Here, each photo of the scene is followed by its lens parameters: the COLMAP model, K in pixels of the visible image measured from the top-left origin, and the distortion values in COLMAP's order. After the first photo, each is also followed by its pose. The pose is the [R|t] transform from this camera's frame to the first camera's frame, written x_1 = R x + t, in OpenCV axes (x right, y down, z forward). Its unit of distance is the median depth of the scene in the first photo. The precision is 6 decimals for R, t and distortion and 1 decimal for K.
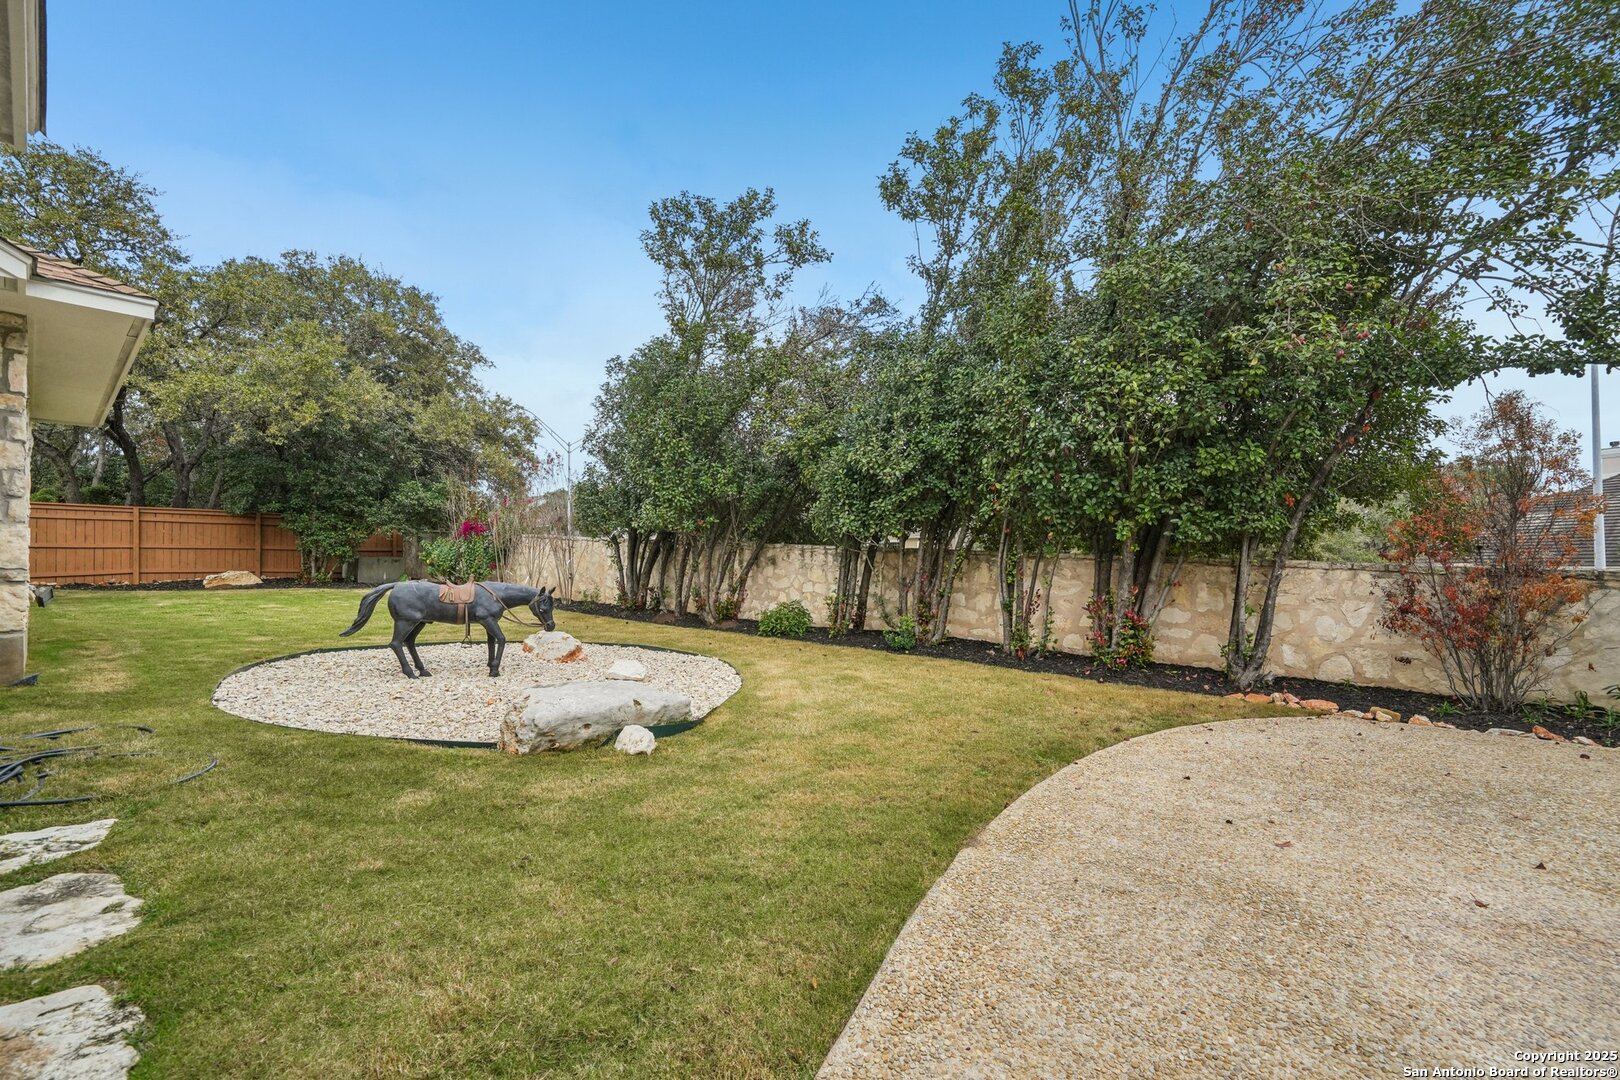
lens RADIAL K [[698.9, 0, 811.5], [0, 698.9, 551.8], [0, 0, 1]] dist [0.001094, 0.000926]
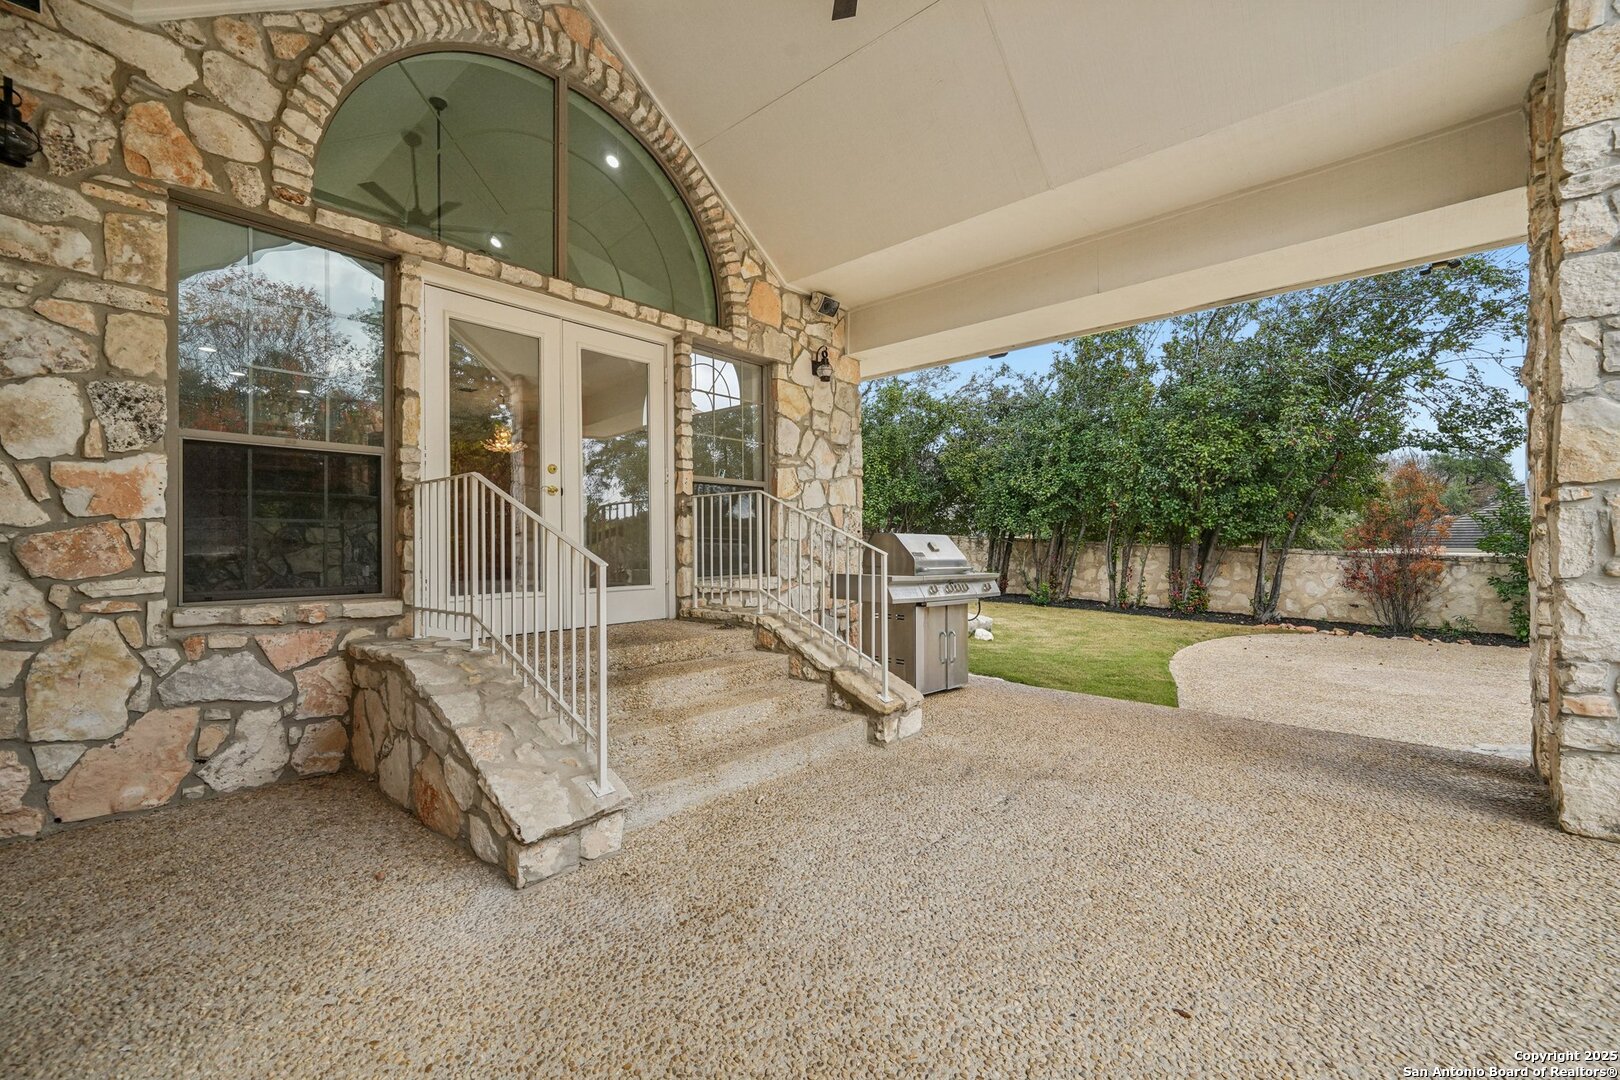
lens RADIAL K [[698.9, 0, 806.5], [0, 698.9, 535.0], [0, 0, 1]] dist [0.001094, 0.000926]
pose [[0.999996, 0.001684, -0.002449, -0.503370], [-0.001670, 0.999982, 0.005723, -0.031135], [0.002459, -0.005719, 0.999981, -0.724126]]
